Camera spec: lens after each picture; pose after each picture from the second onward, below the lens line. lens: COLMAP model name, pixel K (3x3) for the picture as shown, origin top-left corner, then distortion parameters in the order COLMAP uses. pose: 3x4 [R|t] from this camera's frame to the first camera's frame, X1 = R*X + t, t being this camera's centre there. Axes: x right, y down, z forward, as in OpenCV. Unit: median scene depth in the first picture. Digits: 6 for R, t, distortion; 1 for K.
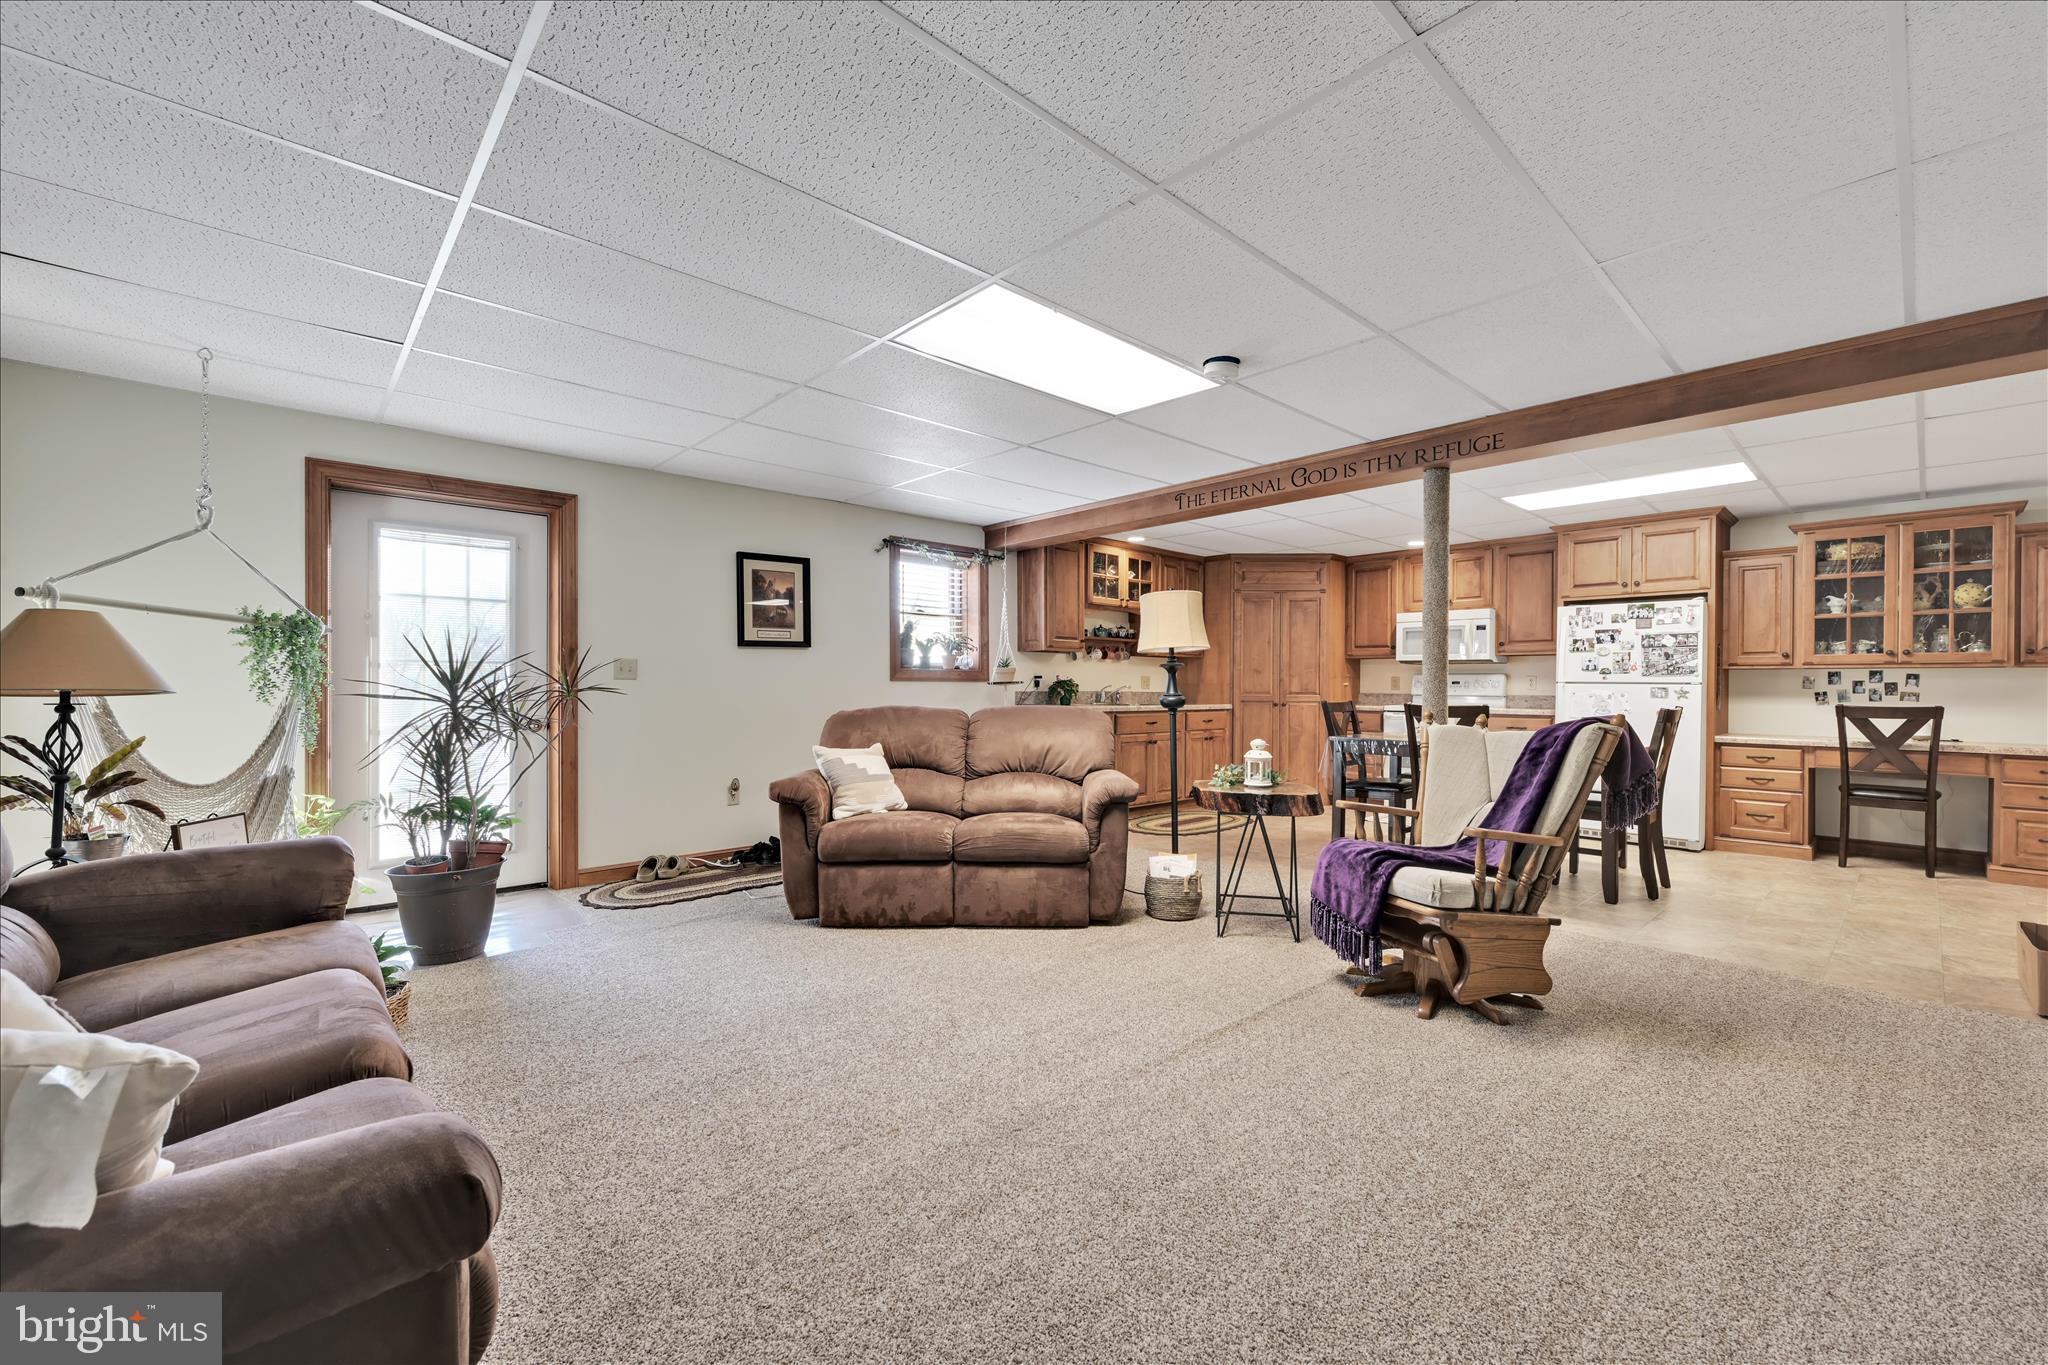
lens RADIAL K [[816.7, 0, 1024.2], [0, 816.7, 686.5], [0, 0, 1]] dist [-0.003526, 0.000820]
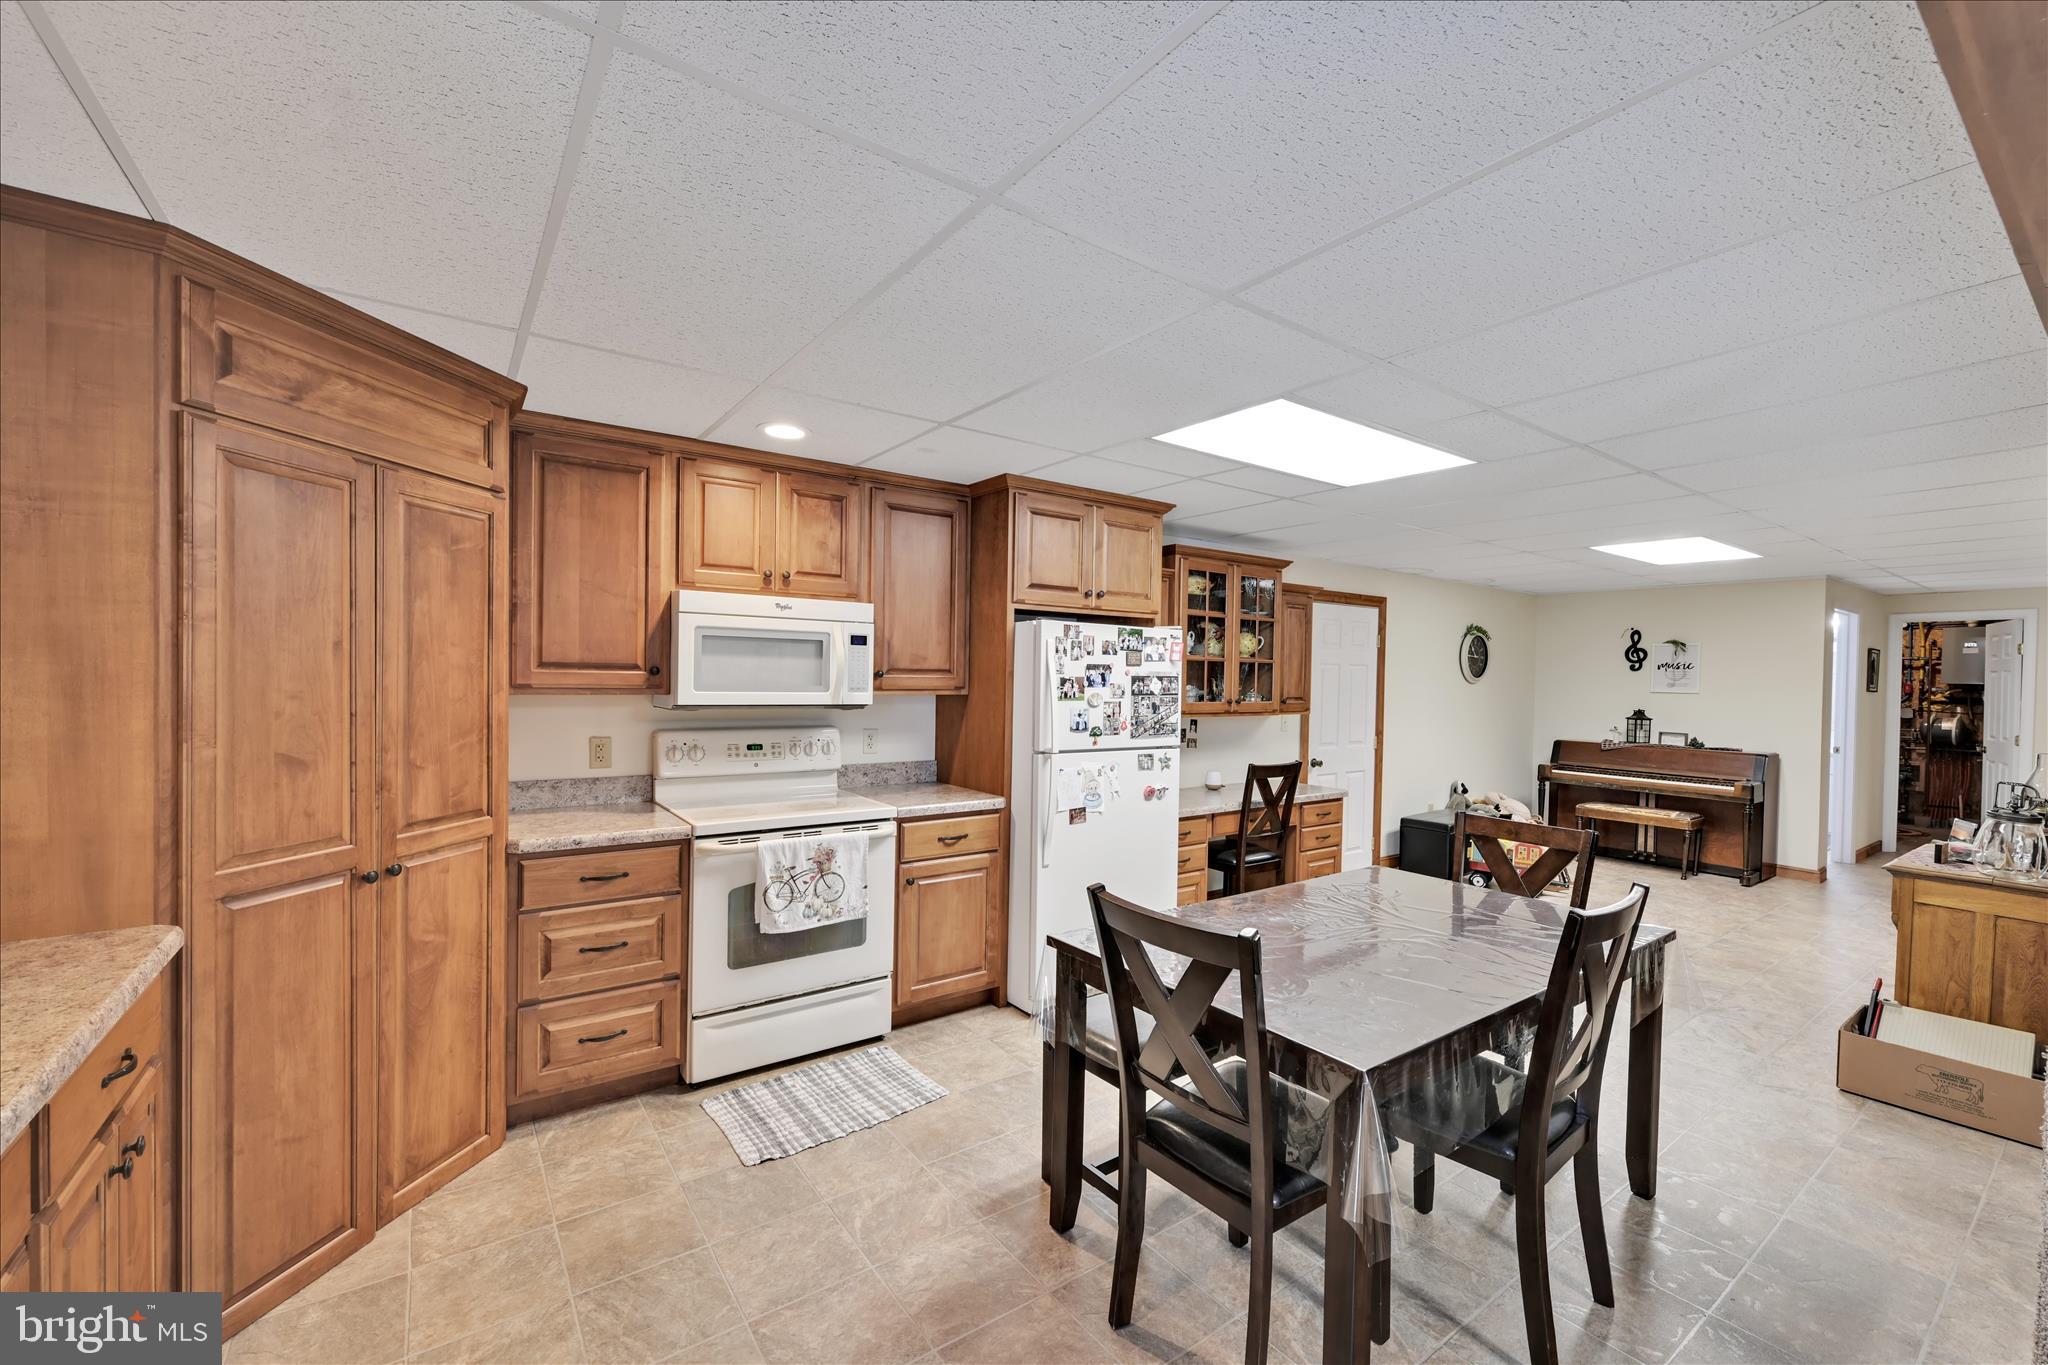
lens RADIAL K [[816.7, 0, 1019.2], [0, 816.7, 688.8], [0, 0, 1]] dist [-0.003526, 0.000820]
pose [[0.119079, -0.021398, 0.992654, 0.088281], [-0.013818, 0.999635, 0.023206, -0.064605], [-0.992789, -0.016480, 0.118740, 0.982097]]
